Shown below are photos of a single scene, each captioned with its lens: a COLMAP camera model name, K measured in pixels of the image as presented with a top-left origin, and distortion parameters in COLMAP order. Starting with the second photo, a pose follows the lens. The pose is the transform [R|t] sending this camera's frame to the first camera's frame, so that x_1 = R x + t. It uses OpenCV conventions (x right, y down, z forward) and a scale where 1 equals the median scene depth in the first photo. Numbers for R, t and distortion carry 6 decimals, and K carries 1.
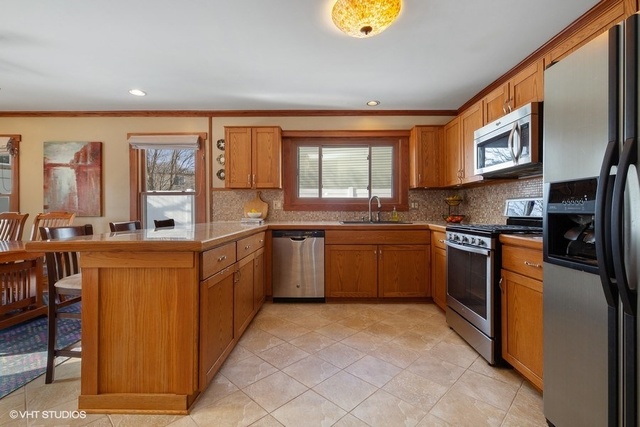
lens RADIAL K [[290.3, 0, 323.6], [0, 290.3, 208.8], [0, 0, 1]] dist [-0.002602, -0.000493]
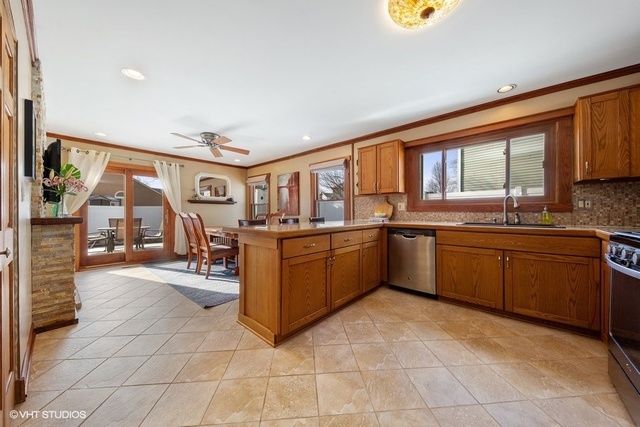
lens RADIAL K [[215.6, 0, 319.3], [0, 215.6, 213.7], [0, 0, 1]] dist [0.001424, -0.001417]
pose [[0.752707, 0.004395, -0.658342, 0.170029], [0.003734, 0.999933, 0.010945, 0.004260], [0.658346, -0.010697, 0.752640, 0.127101]]
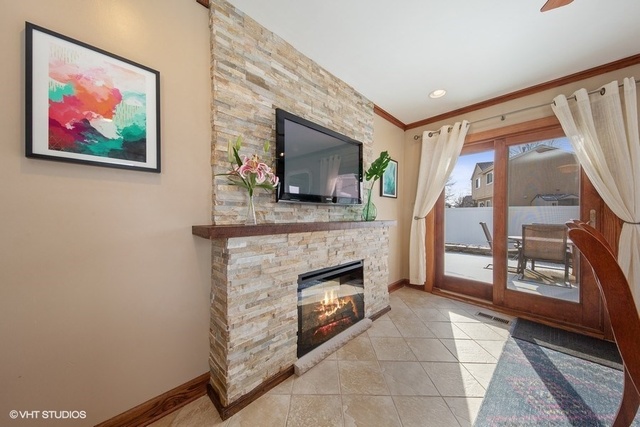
lens RADIAL K [[215.6, 0, 321.9], [0, 215.6, 215.2], [0, 0, 1]] dist [0.001424, -0.001417]
pose [[-0.763194, 0.005013, -0.646150, -0.555802], [0.002565, 0.999986, 0.004729, -0.000088], [0.646164, 0.001952, -0.763196, 0.481735]]
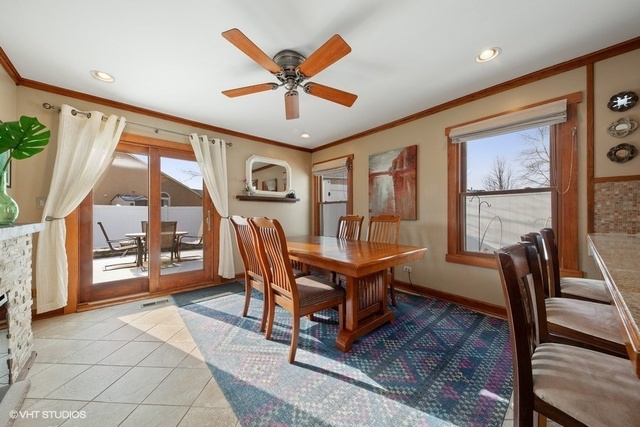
lens RADIAL K [[222.5, 0, 319.9], [0, 222.5, 215.2], [0, 0, 1]] dist [-0.005209, -0.000161]
pose [[0.654501, 0.009305, -0.756004, -0.423899], [0.002061, 0.999899, 0.014090, -0.001082], [0.756059, -0.010780, 0.654415, 0.259746]]
